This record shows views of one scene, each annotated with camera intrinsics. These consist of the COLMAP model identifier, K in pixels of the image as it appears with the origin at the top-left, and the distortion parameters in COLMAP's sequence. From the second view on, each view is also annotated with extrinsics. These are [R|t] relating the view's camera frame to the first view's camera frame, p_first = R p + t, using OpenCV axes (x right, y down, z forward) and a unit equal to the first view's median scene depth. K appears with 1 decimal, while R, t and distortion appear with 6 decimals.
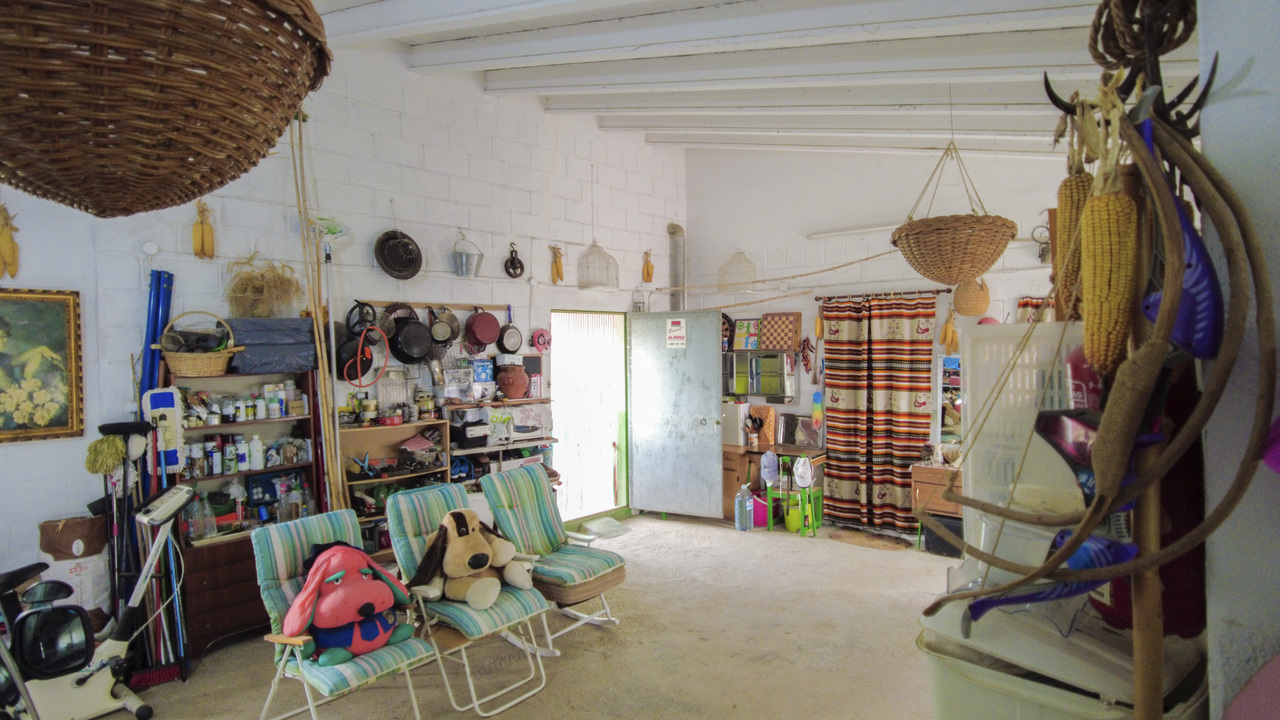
lens RADIAL K [[680.2, 0, 640.0], [0, 680.2, 360.0], [0, 0, 1]] dist [-0.014859, -0.000405]
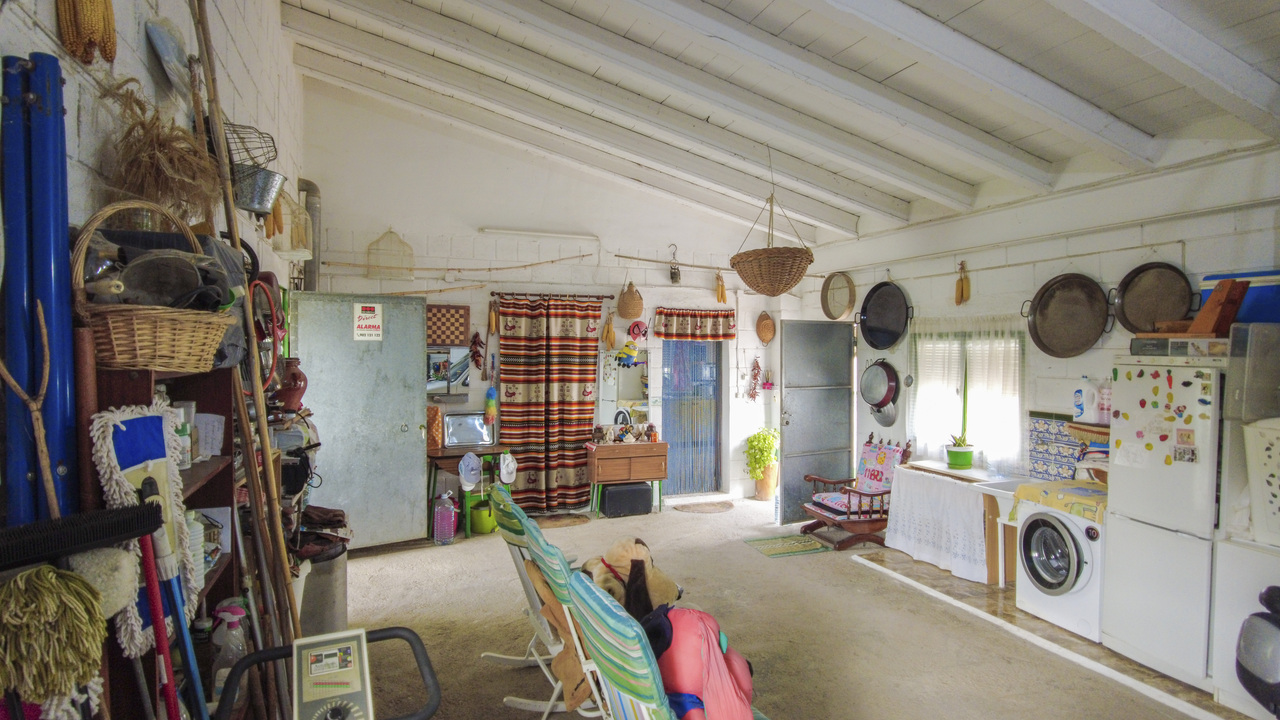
lens RADIAL K [[680.2, 0, 640.0], [0, 680.2, 360.0], [0, 0, 1]] dist [-0.014859, -0.000405]
pose [[0.454500, -0.001492, 0.890745, -0.555516], [0.009912, 0.999945, -0.003382, 0.012799], [-0.890692, 0.010366, 0.454490, 0.378614]]
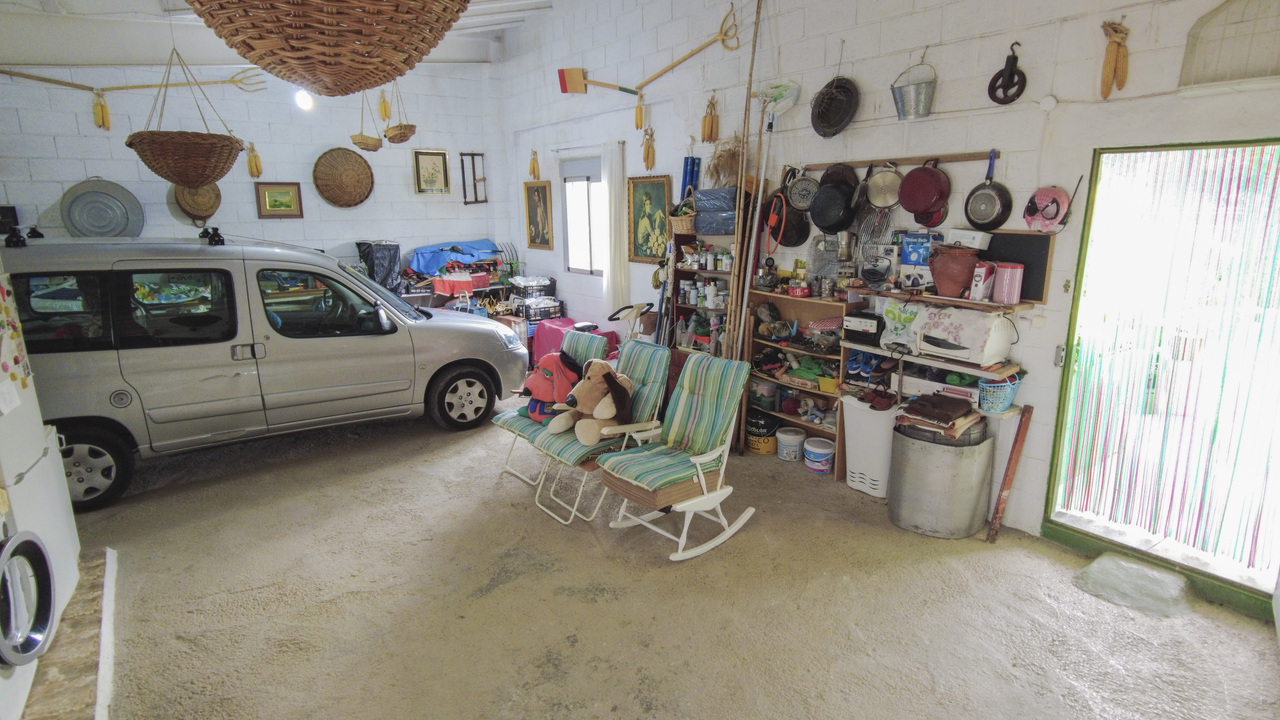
lens RADIAL K [[680.2, 0, 640.0], [0, 680.2, 360.0], [0, 0, 1]] dist [-0.014859, -0.000405]
pose [[-0.204097, 0.234012, -0.950570, 0.510725], [-0.007590, 0.970601, 0.240573, -0.039039], [0.978921, 0.056315, -0.196321, 0.790684]]
